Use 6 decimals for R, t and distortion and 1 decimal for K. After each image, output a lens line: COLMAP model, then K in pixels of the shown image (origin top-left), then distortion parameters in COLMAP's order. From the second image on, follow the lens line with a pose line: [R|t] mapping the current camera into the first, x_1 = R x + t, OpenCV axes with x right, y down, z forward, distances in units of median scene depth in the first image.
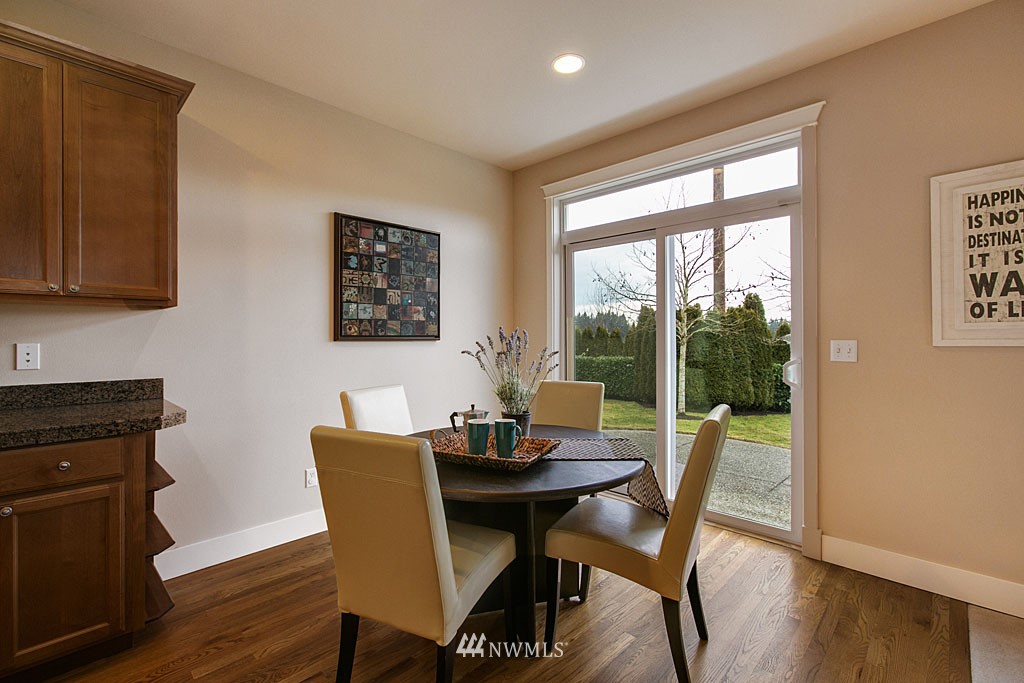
lens RADIAL K [[457.3, 0, 511.3], [0, 457.3, 336.7], [0, 0, 1]] dist [-0.000790, 0.001226]
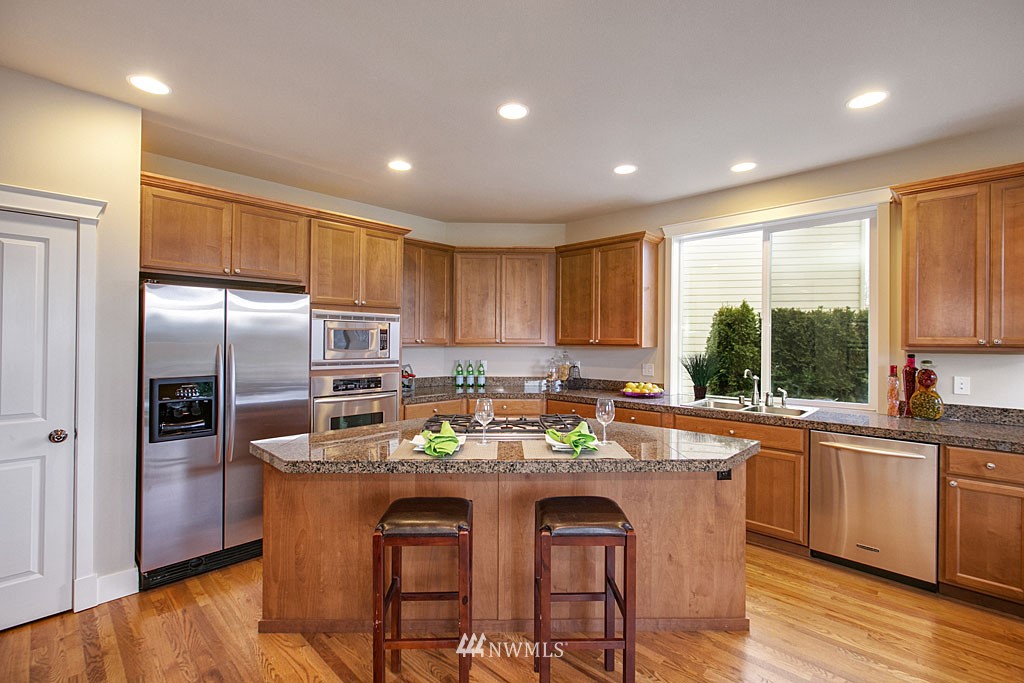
lens RADIAL K [[457.3, 0, 508.0], [0, 457.3, 342.2], [0, 0, 1]] dist [-0.000790, 0.001226]
pose [[0.008384, 0.006465, -0.999944, 0.251121], [-0.004666, 0.999968, 0.006426, -0.061978], [0.999954, 0.004612, 0.008414, -0.295580]]
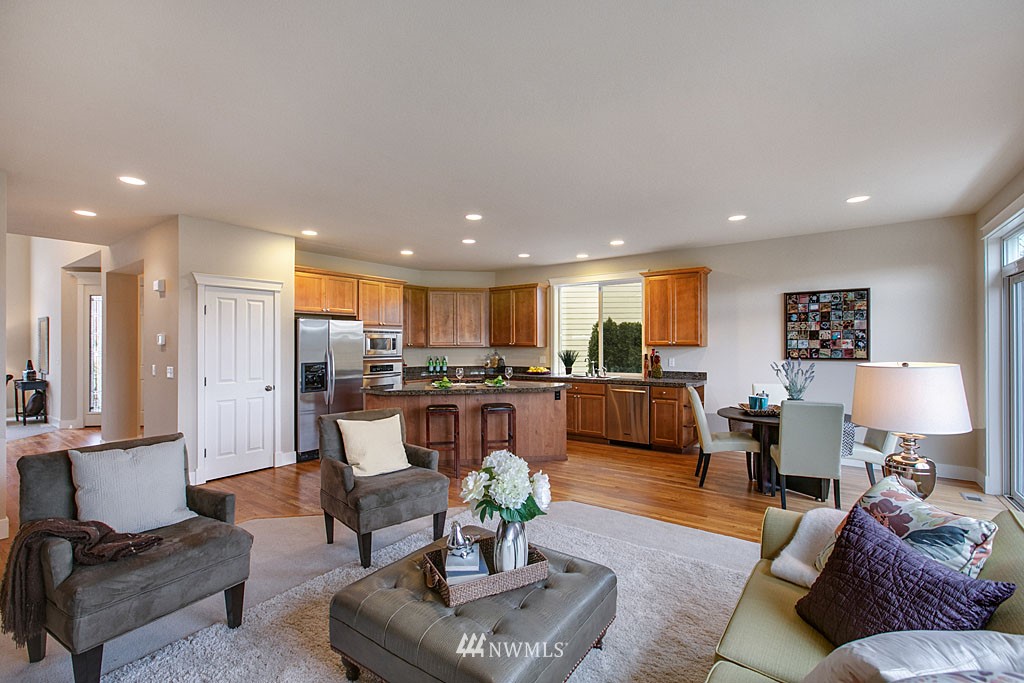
lens RADIAL K [[457.3, 0, 509.1], [0, 457.3, 342.5], [0, 0, 1]] dist [-0.000790, 0.001226]
pose [[0.150232, 0.000590, -0.988651, 1.247574], [0.004060, 0.999991, 0.001214, -0.066751], [0.988642, -0.004196, 0.150228, -0.398410]]
